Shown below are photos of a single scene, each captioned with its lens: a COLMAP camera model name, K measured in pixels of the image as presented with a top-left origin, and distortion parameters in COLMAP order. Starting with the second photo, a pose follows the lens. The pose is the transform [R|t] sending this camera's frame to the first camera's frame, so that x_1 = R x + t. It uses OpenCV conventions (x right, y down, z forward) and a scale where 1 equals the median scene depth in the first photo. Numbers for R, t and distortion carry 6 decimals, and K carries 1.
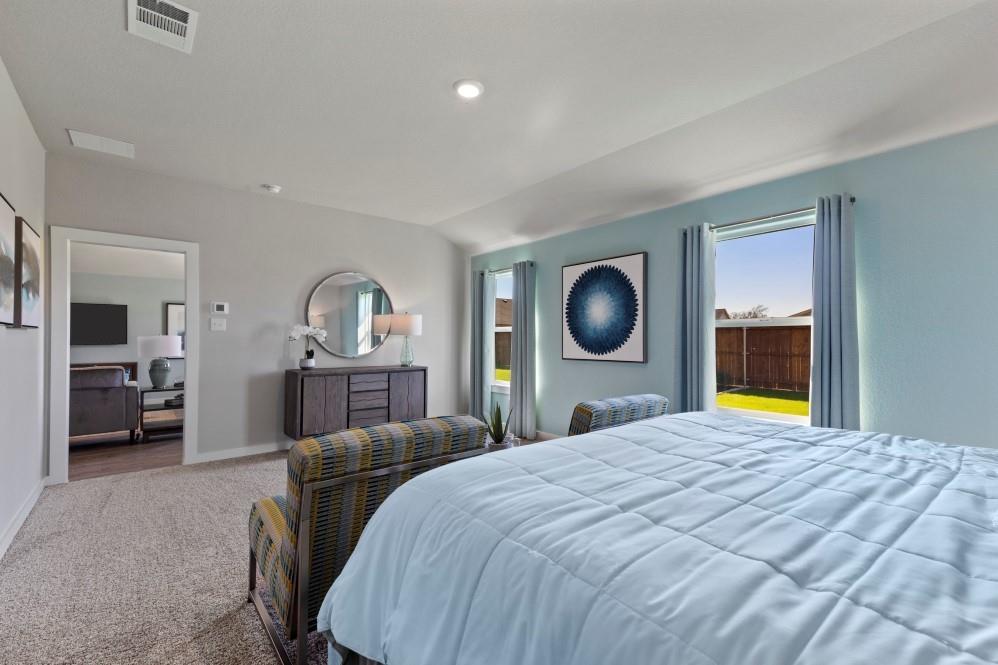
lens RADIAL K [[448.6, 0, 497.4], [0, 448.6, 336.2], [0, 0, 1]] dist [0.005233, 0.000044]
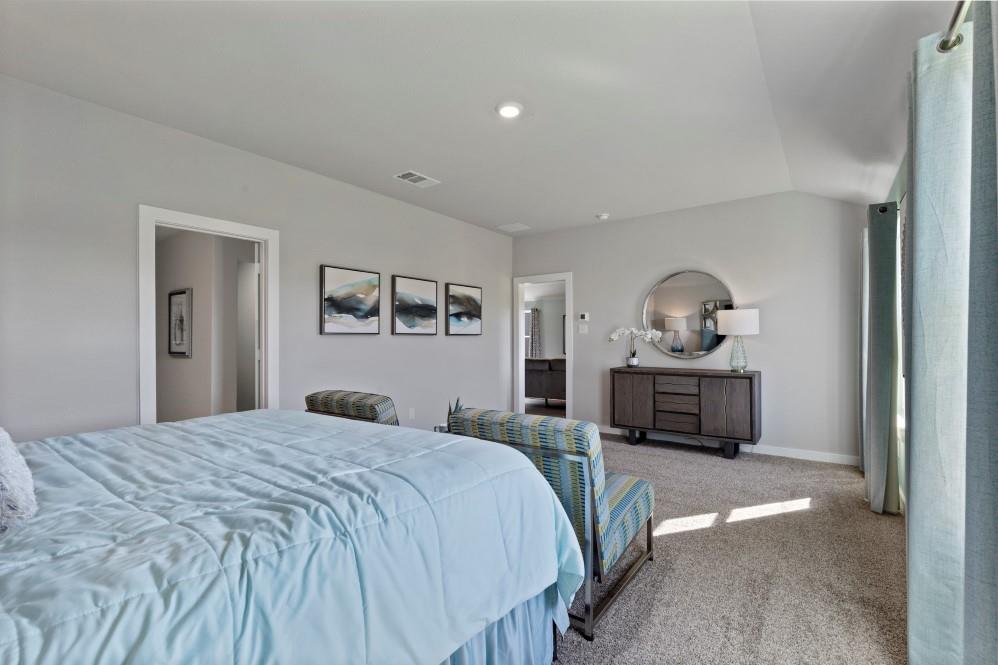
lens RADIAL K [[448.6, 0, 497.0], [0, 448.6, 334.9], [0, 0, 1]] dist [0.005233, 0.000044]
pose [[0.249998, -0.007437, -0.968218, 0.573990], [0.008514, 0.999949, -0.005482, -0.003107], [0.968209, -0.006873, 0.250048, 0.395118]]
